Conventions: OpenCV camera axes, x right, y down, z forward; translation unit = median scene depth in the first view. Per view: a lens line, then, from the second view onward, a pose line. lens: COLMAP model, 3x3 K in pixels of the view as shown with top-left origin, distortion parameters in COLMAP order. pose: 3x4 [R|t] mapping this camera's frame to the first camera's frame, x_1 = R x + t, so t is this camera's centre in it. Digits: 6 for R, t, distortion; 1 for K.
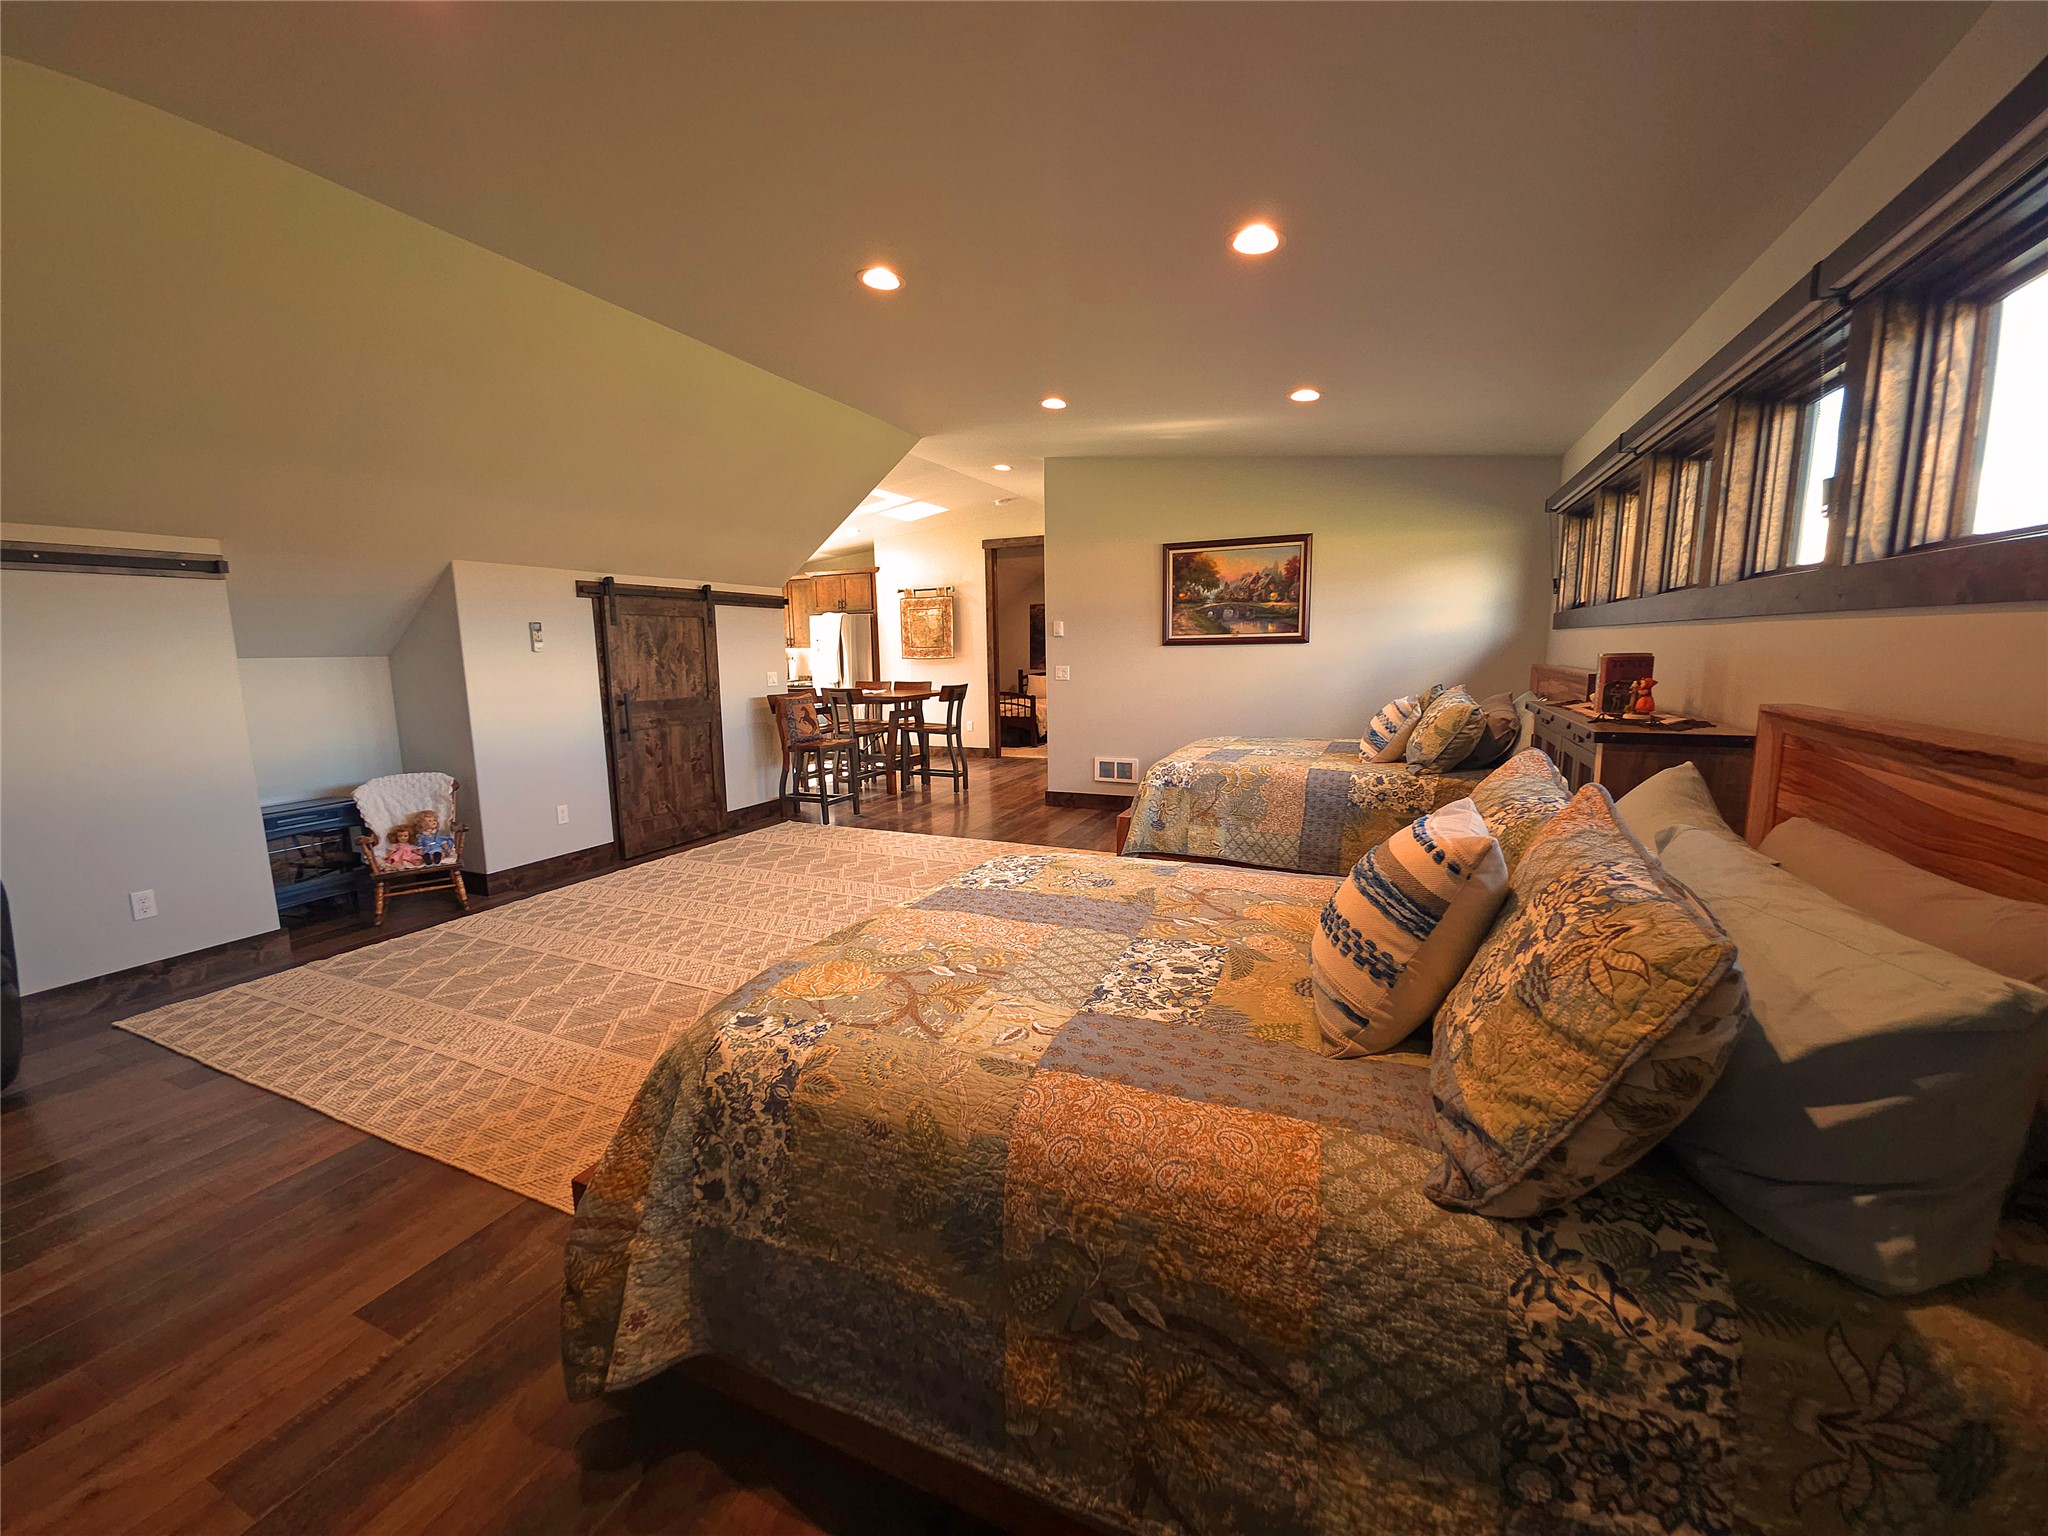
lens RADIAL K [[817.4, 0, 1023.9], [0, 817.4, 772.5], [0, 0, 1]] dist [0.002702, 0.000063]
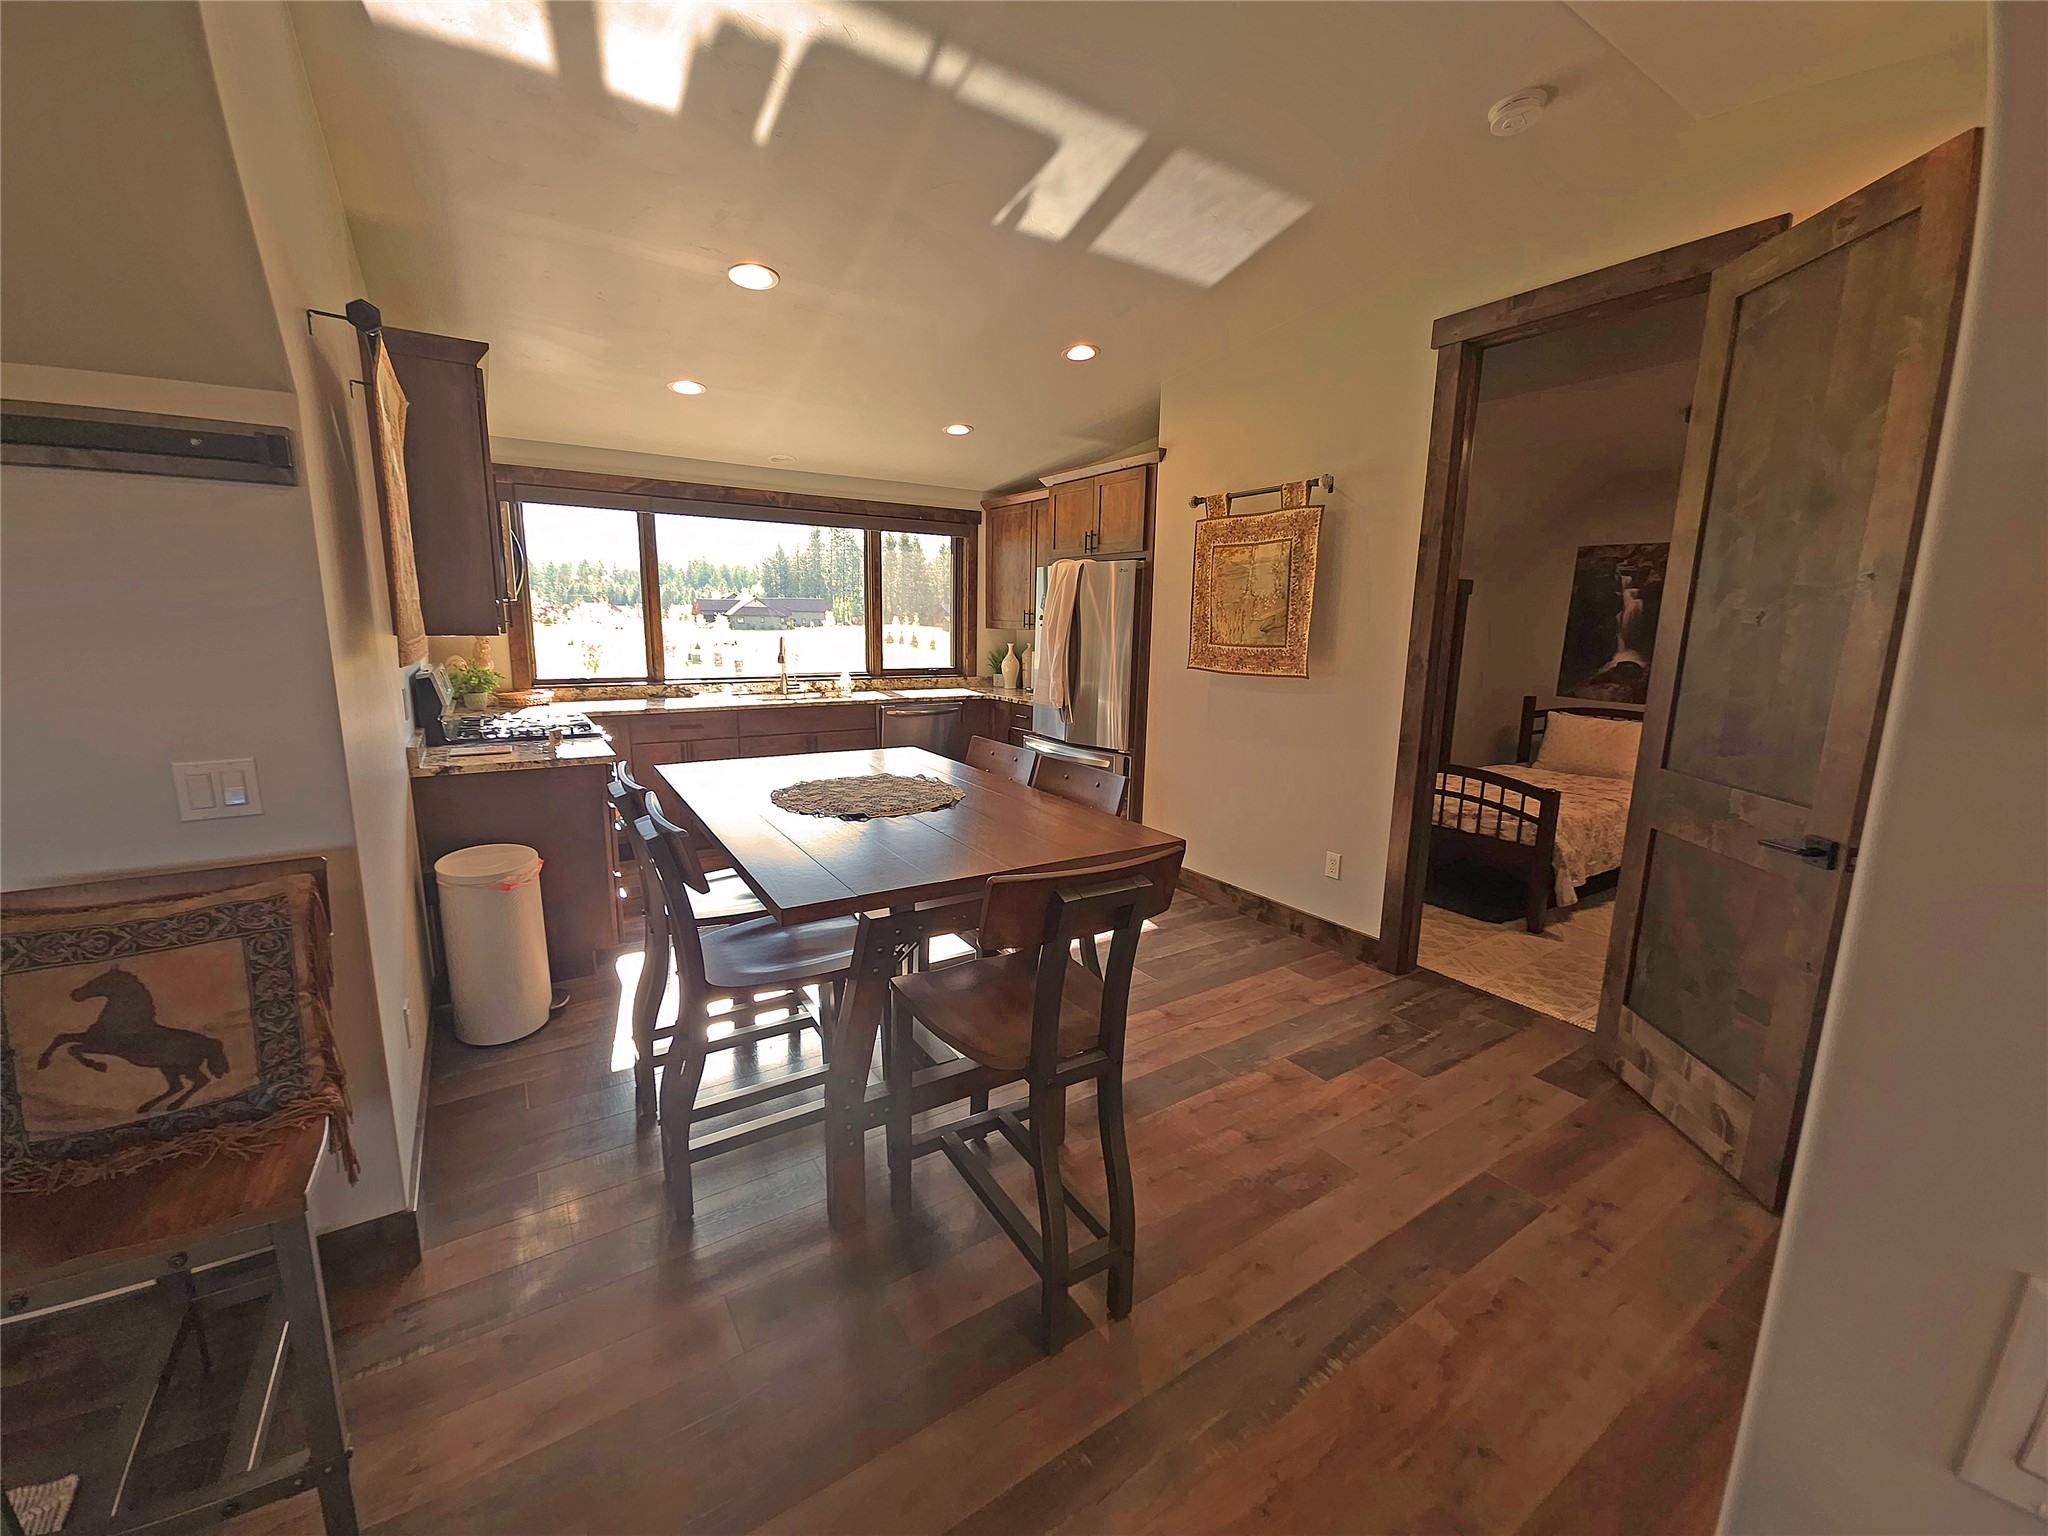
lens RADIAL K [[817.4, 0, 1024.5], [0, 817.4, 764.0], [0, 0, 1]] dist [0.002702, 0.000063]
pose [[0.847027, 0.117128, -0.518485, 0.000446], [-0.096982, 0.993101, 0.065912, -0.112655], [0.522628, -0.005545, 0.852543, 0.616842]]
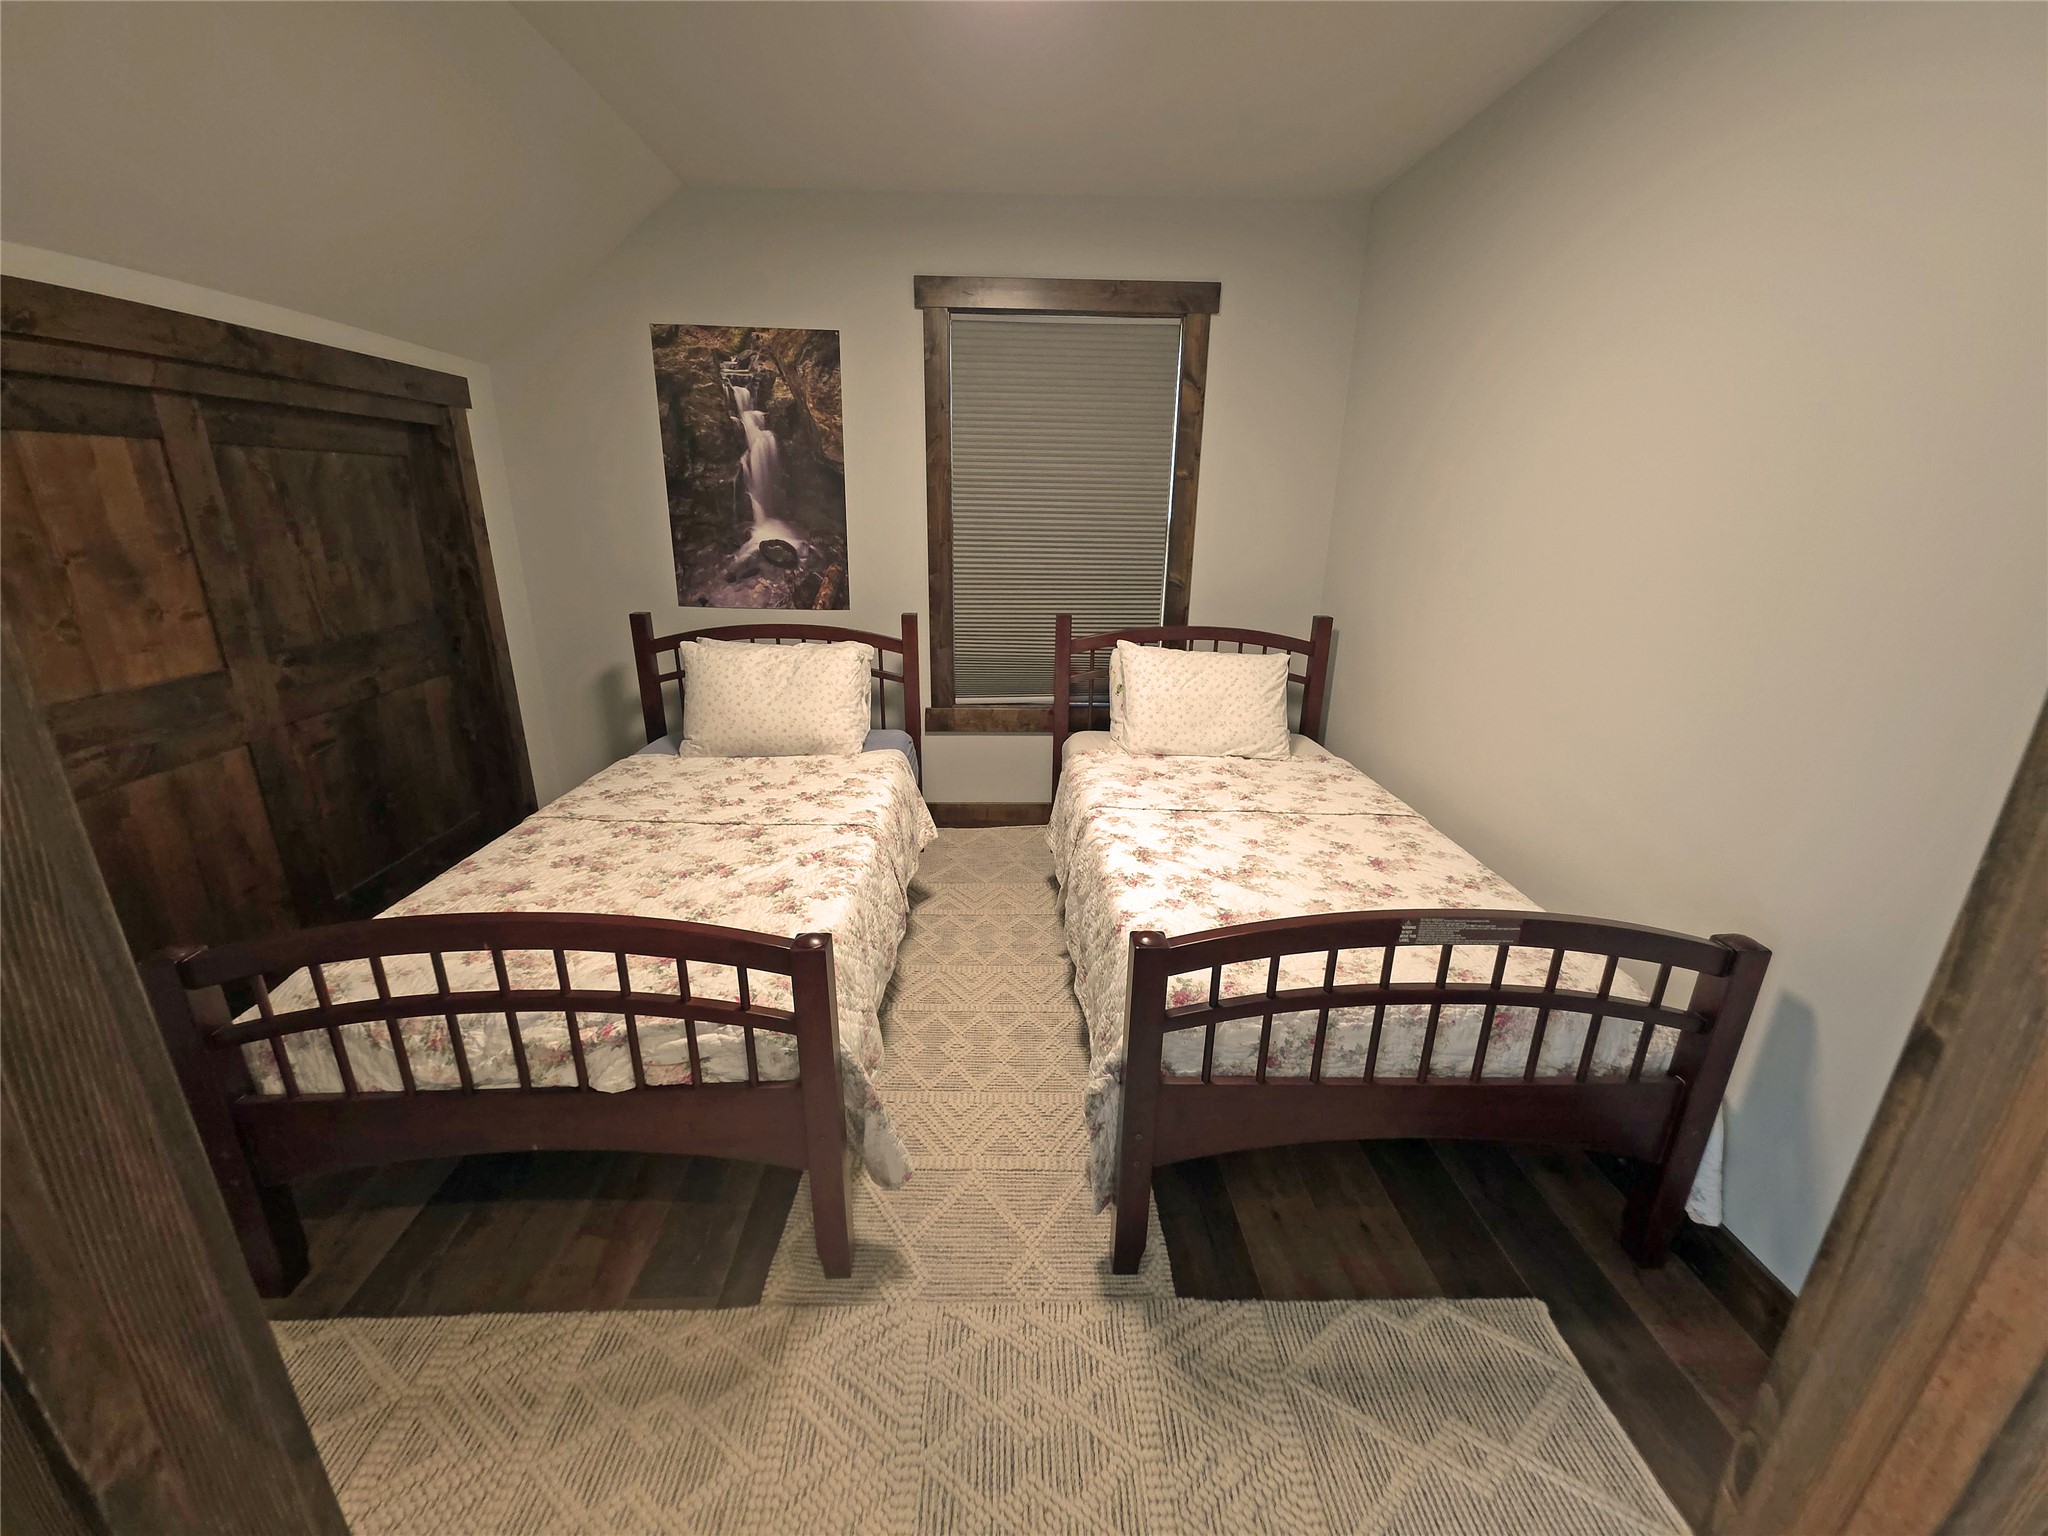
lens RADIAL K [[817.4, 0, 1021.1], [0, 817.4, 766.9], [0, 0, 1]] dist [0.002702, 0.000063]
pose [[0.898504, -0.116670, 0.423176, -0.009928], [0.040269, 0.981875, 0.185204, -0.149319], [-0.437114, -0.149366, 0.886917, 0.932056]]
